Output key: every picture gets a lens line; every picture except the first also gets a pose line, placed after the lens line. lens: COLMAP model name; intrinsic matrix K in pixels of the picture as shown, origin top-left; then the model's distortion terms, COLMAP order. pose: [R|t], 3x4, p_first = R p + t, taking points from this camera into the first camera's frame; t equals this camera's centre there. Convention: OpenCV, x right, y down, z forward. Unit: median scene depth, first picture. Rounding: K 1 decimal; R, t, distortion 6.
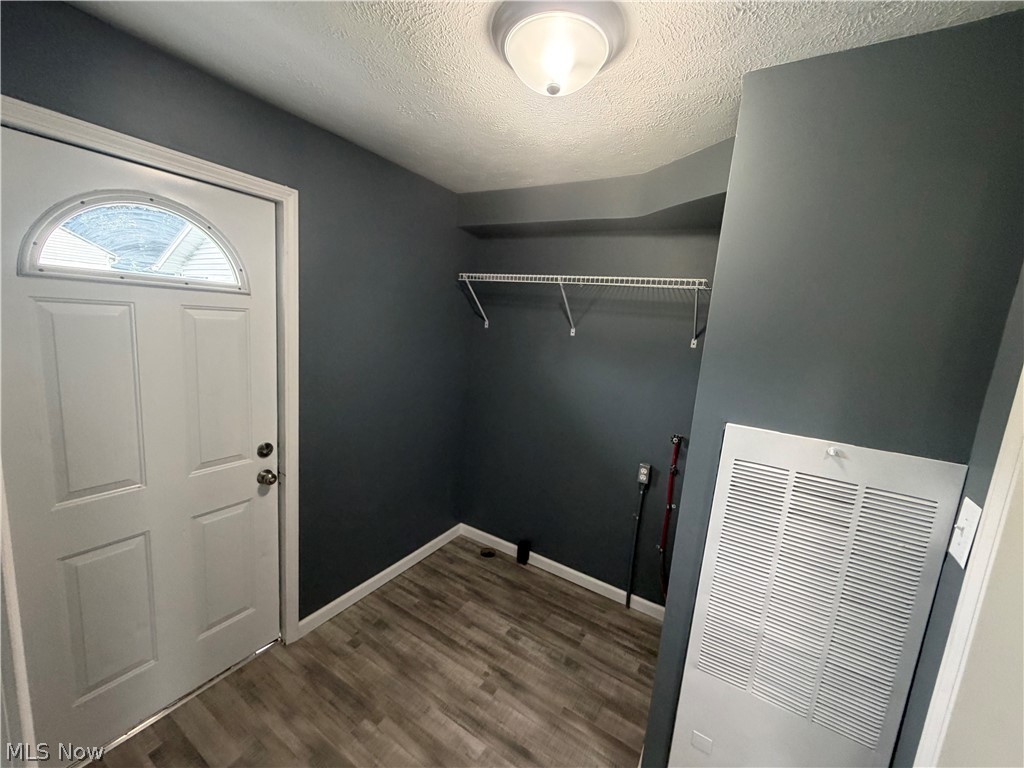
lens RADIAL K [[408.3, 0, 509.0], [0, 408.3, 383.3], [0, 0, 1]] dist [0.000013, 0.000157]
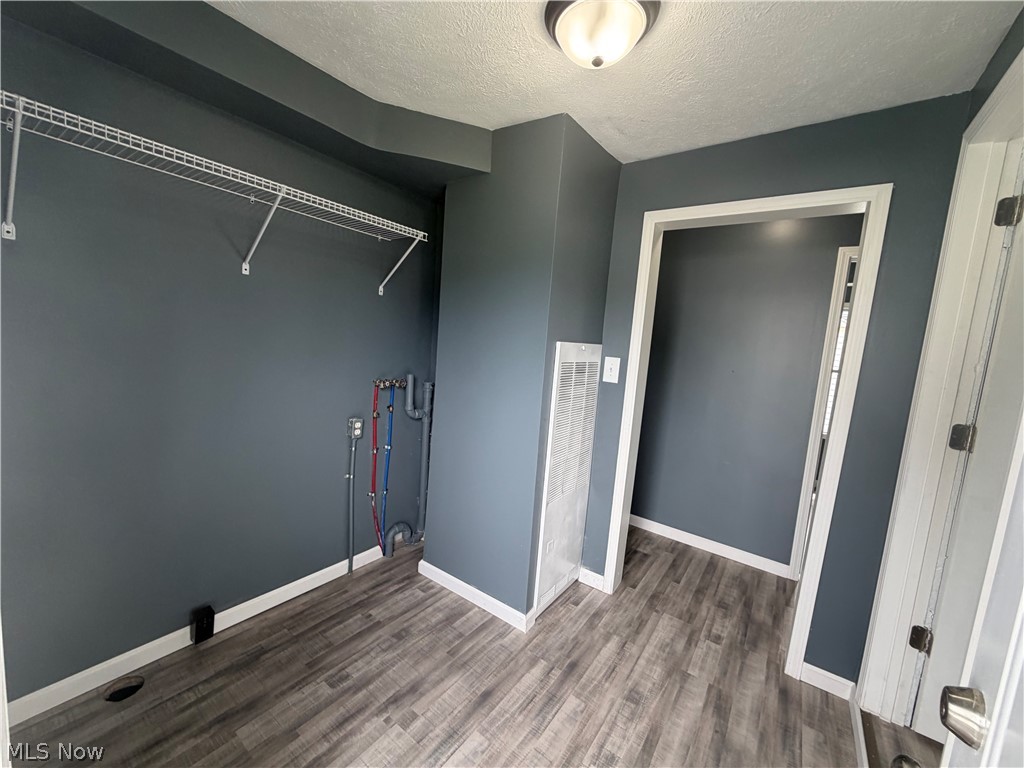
lens RADIAL K [[408.3, 0, 509.0], [0, 408.3, 383.3], [0, 0, 1]] dist [0.000013, 0.000157]
pose [[0.087443, -0.186375, 0.978580, -0.582224], [0.083690, 0.980244, 0.179214, -0.024344], [-0.992648, 0.066226, 0.101313, 0.568448]]
